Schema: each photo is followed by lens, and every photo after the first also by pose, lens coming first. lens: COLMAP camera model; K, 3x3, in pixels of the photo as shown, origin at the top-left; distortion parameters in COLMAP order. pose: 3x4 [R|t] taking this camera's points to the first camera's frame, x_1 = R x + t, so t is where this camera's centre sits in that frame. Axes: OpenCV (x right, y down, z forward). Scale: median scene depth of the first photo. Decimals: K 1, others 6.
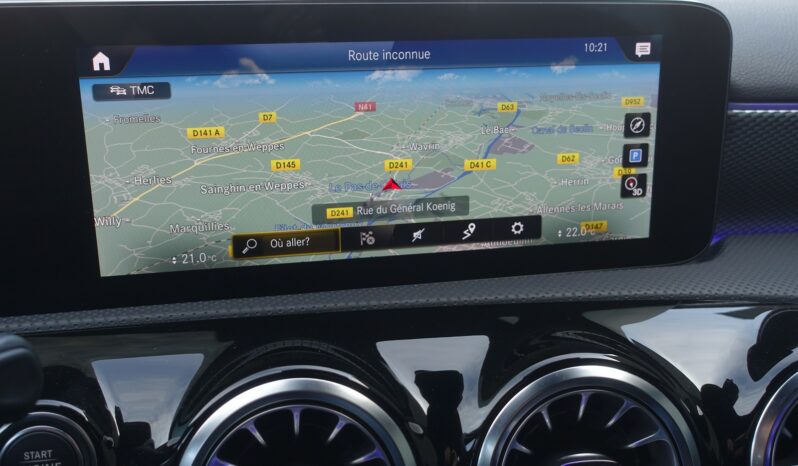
lens RADIAL K [[843.2, 0, 398.8], [0, 843.2, 232.5], [0, 0, 1]] dist [-0.002172, 0.000000]
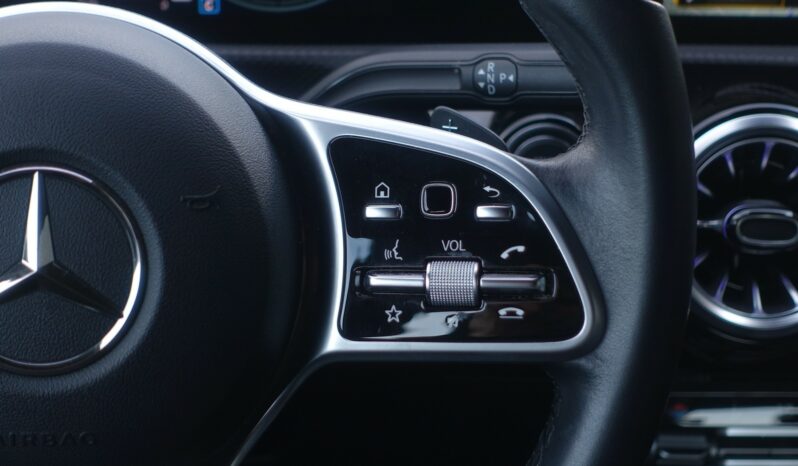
lens RADIAL K [[1678.5, 0, 404.4], [0, 1678.5, 233.0], [0, 0, 1]] dist [0.007350, 0.000000]
pose [[0.993255, 0.081440, -0.082541, -0.342237], [-0.069581, 0.988046, 0.137563, 0.050162], [0.092757, -0.130892, 0.987048, -1.020631]]
